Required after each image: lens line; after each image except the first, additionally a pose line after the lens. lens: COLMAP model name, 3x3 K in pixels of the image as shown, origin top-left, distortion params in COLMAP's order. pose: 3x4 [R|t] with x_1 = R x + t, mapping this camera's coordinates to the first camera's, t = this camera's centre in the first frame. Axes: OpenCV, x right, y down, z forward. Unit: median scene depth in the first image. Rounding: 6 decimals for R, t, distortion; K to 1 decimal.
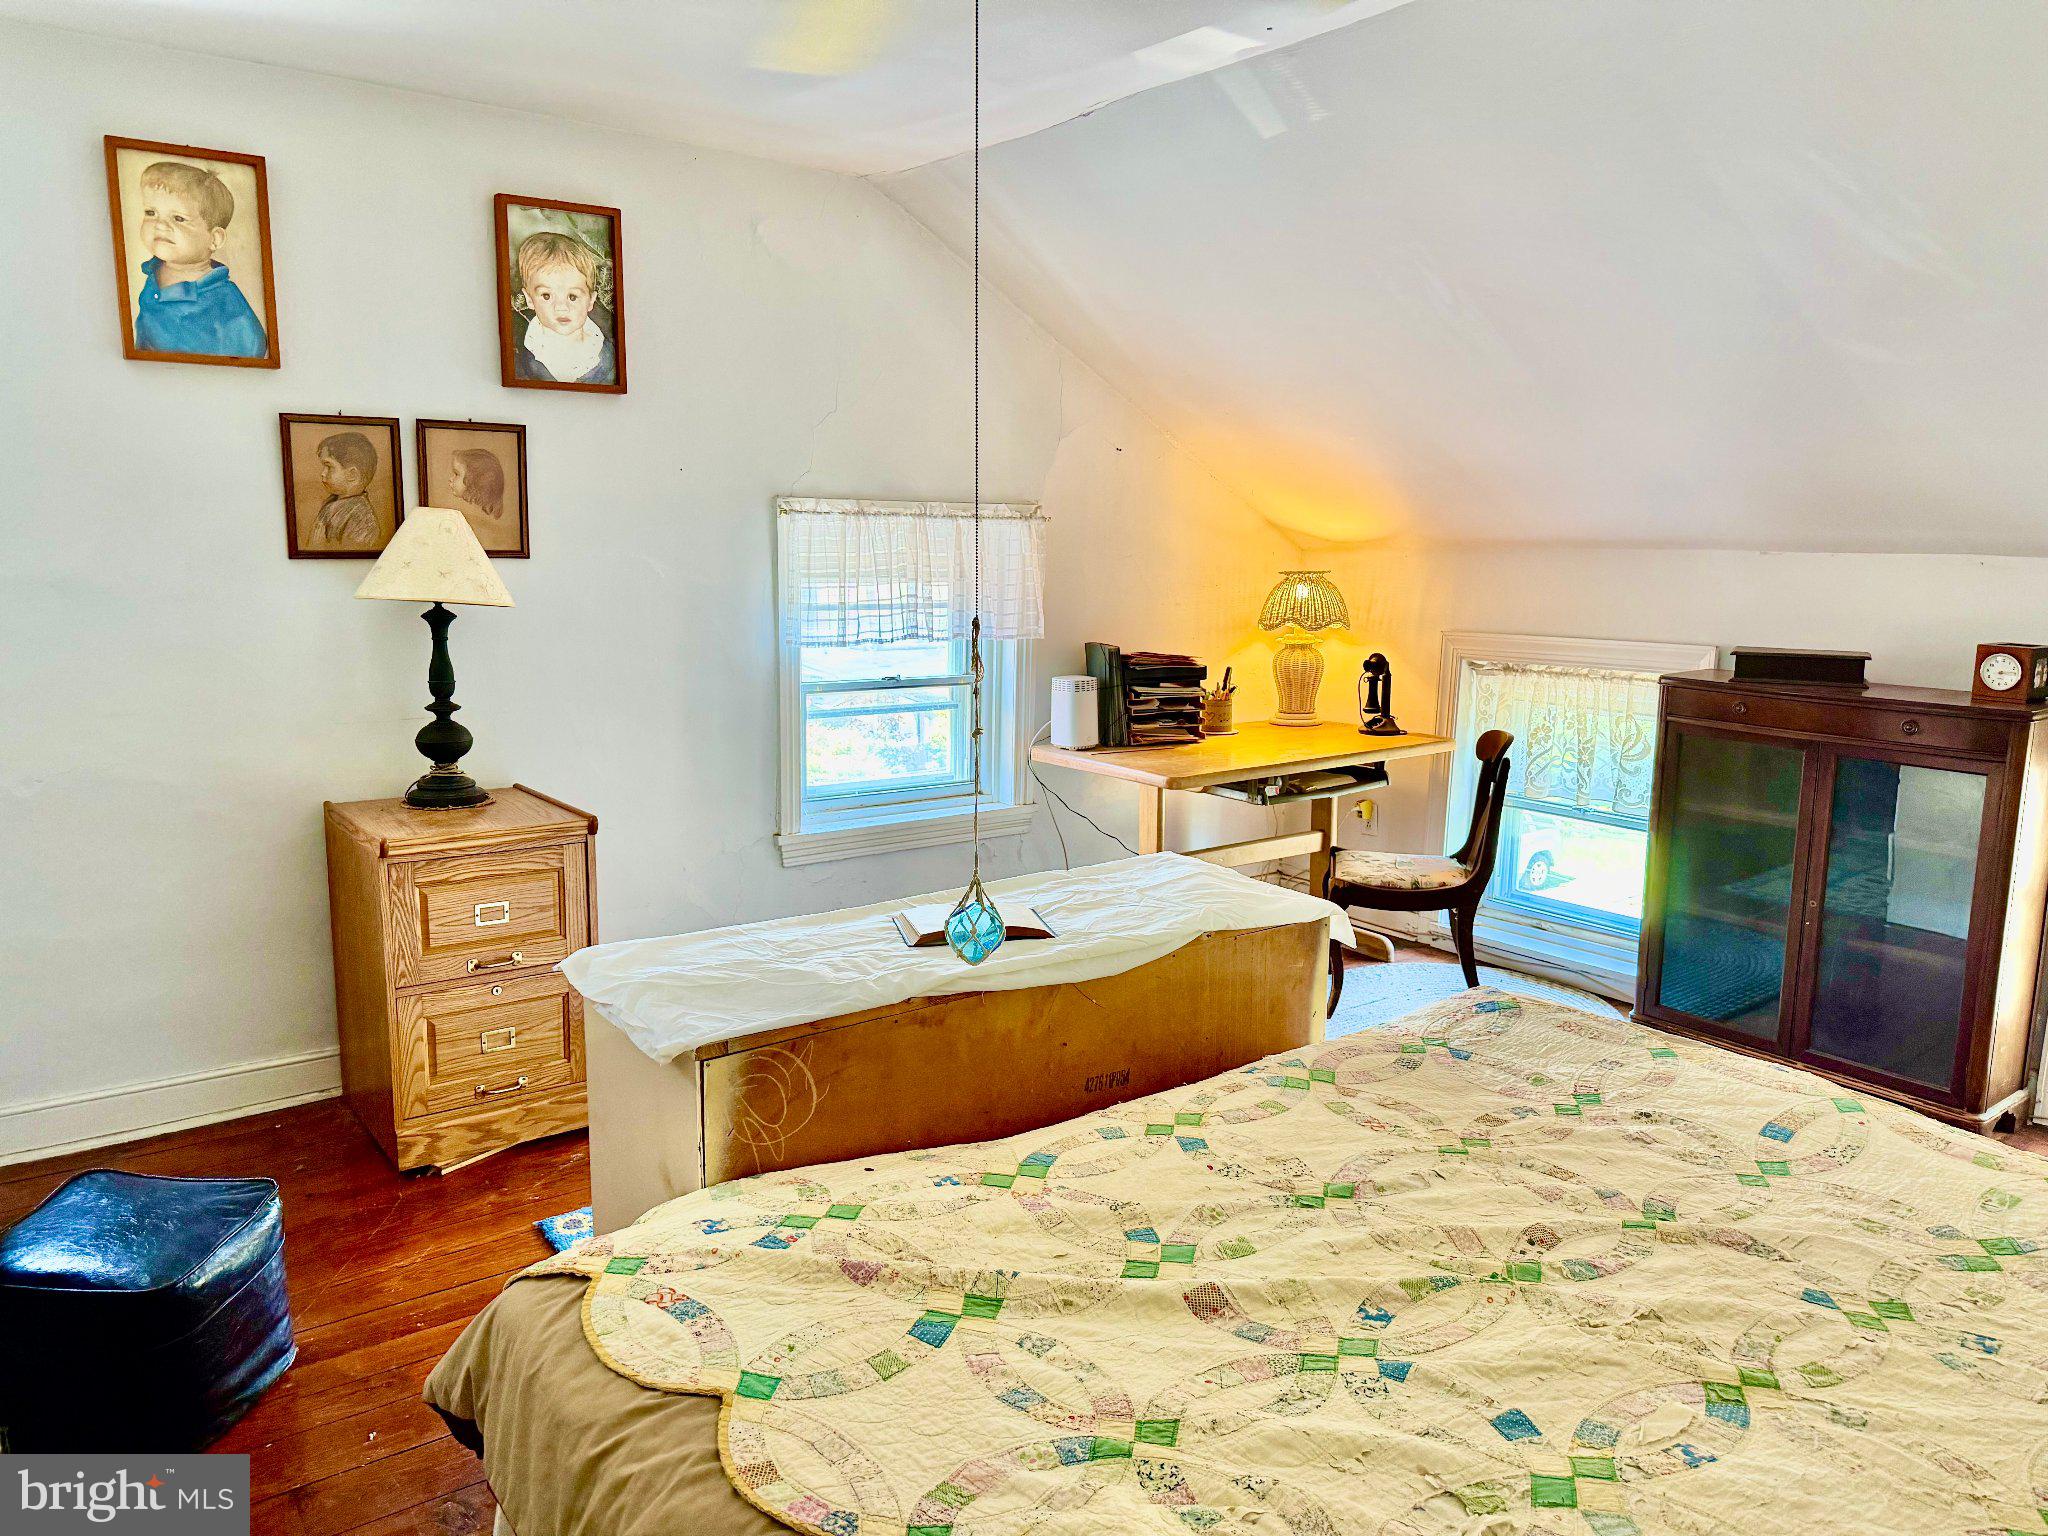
lens RADIAL K [[1429.2, 0, 1026.1], [0, 1429.2, 770.3], [0, 0, 1]] dist [0.062356, -0.072877]
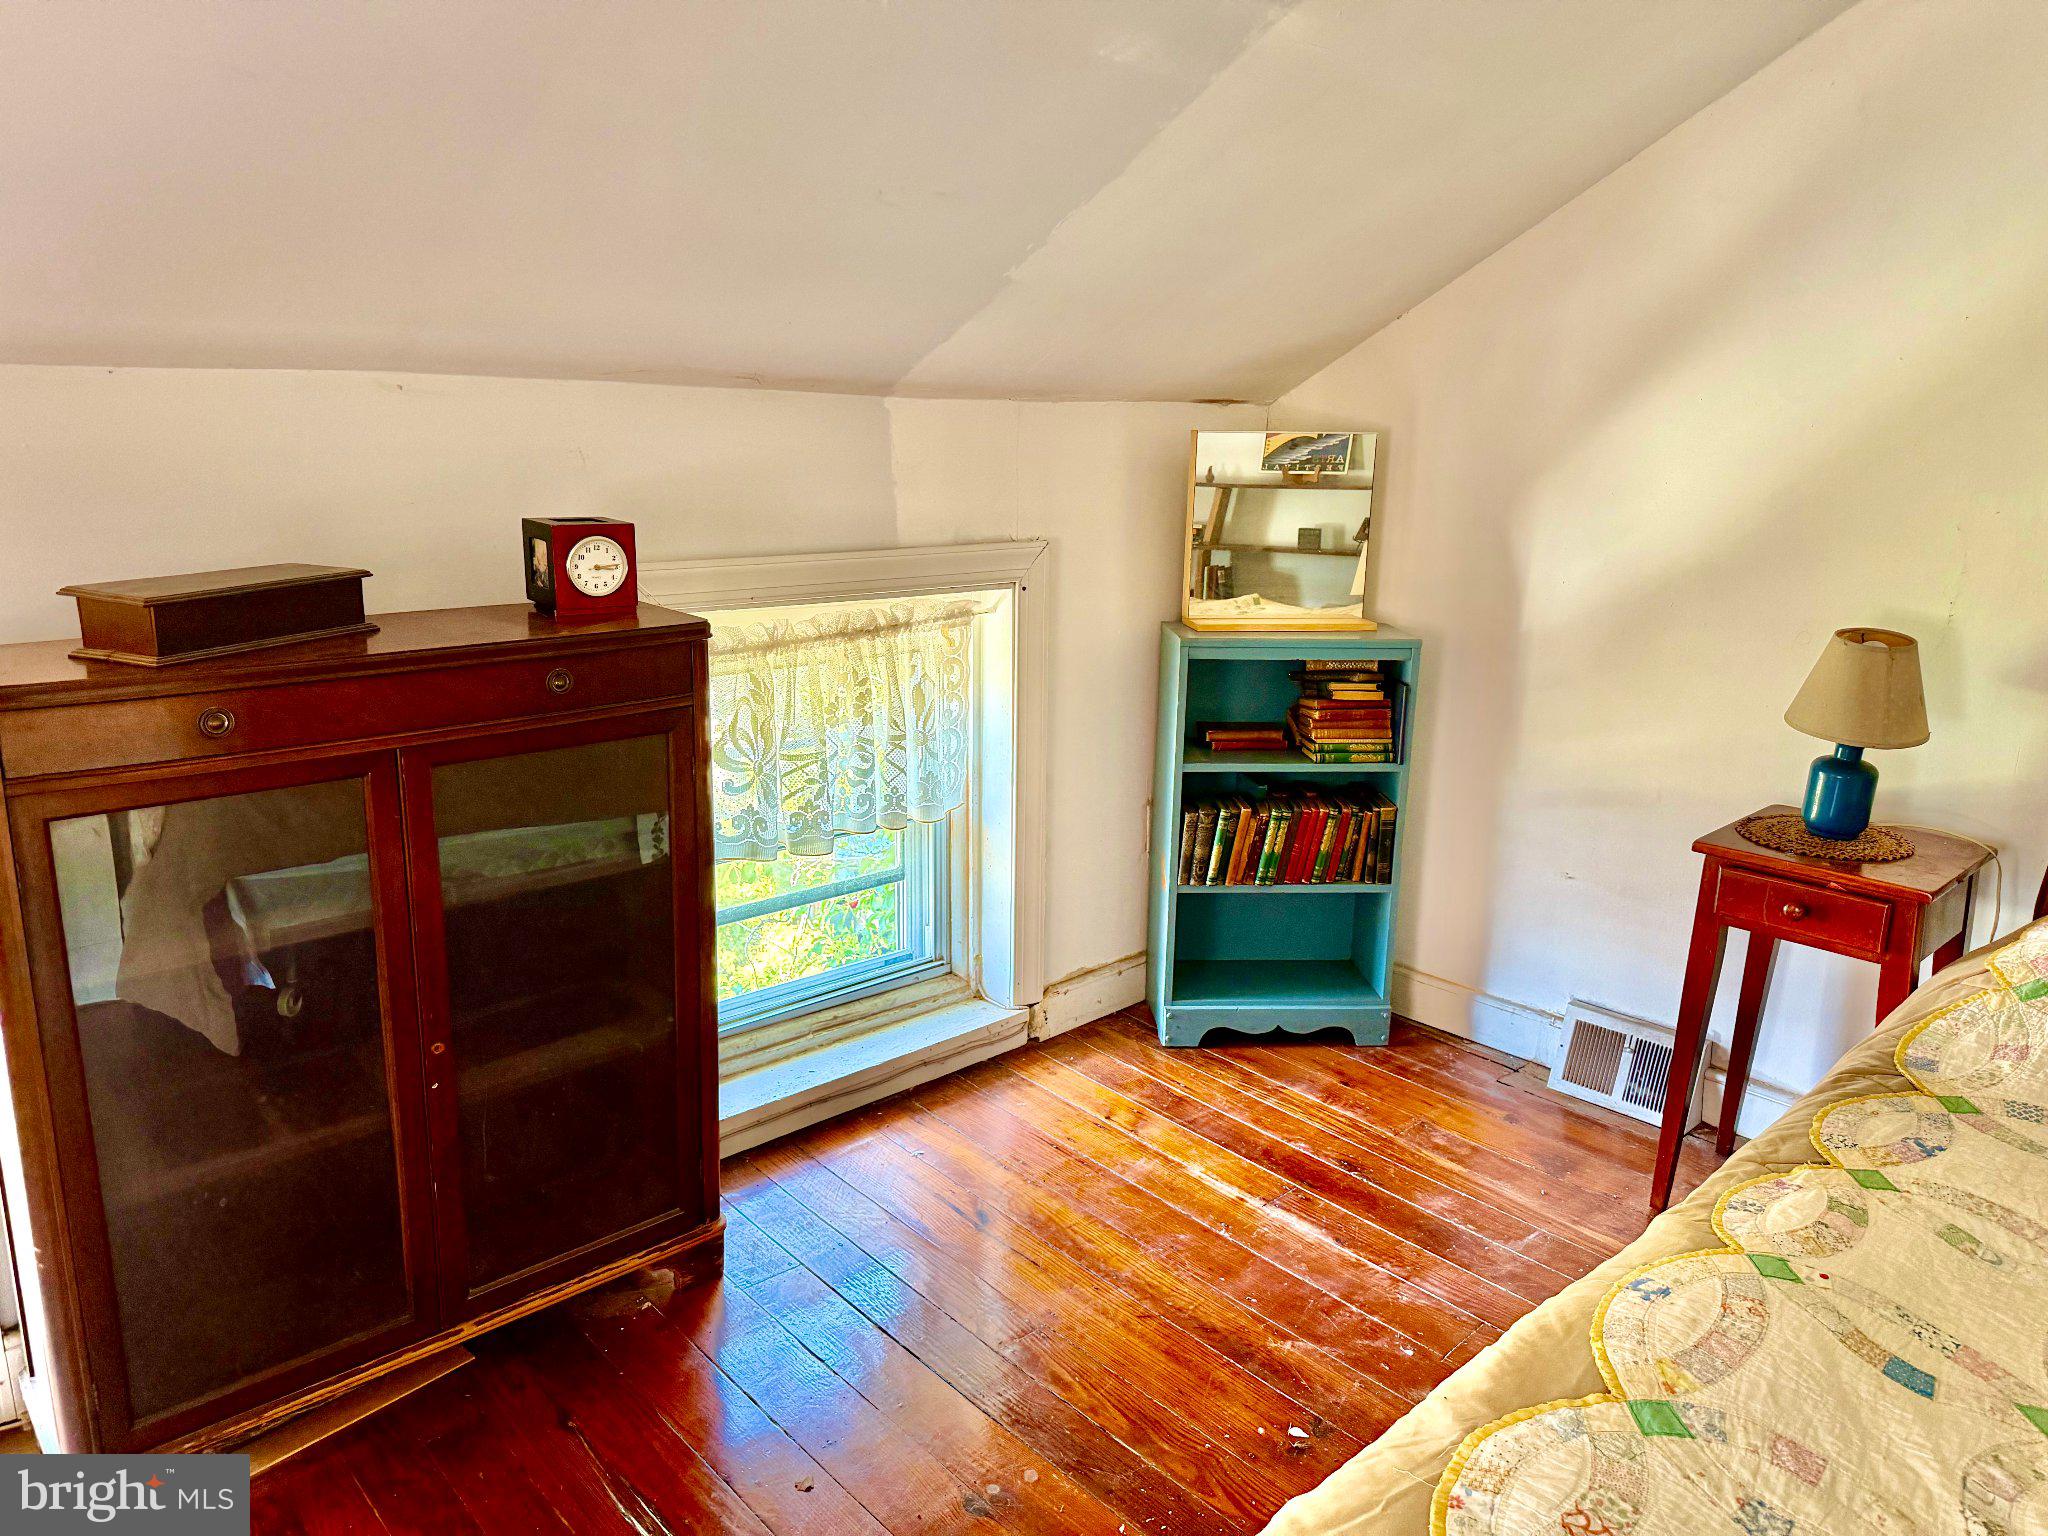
lens RADIAL K [[1429.2, 0, 1019.0], [0, 1429.2, 750.2], [0, 0, 1]] dist [0.062356, -0.072877]
pose [[-0.110599, -0.237198, 0.965145, 0.041350], [0.149716, 0.956045, 0.252118, -0.119418], [-0.982524, 0.172382, -0.070225, 0.862098]]
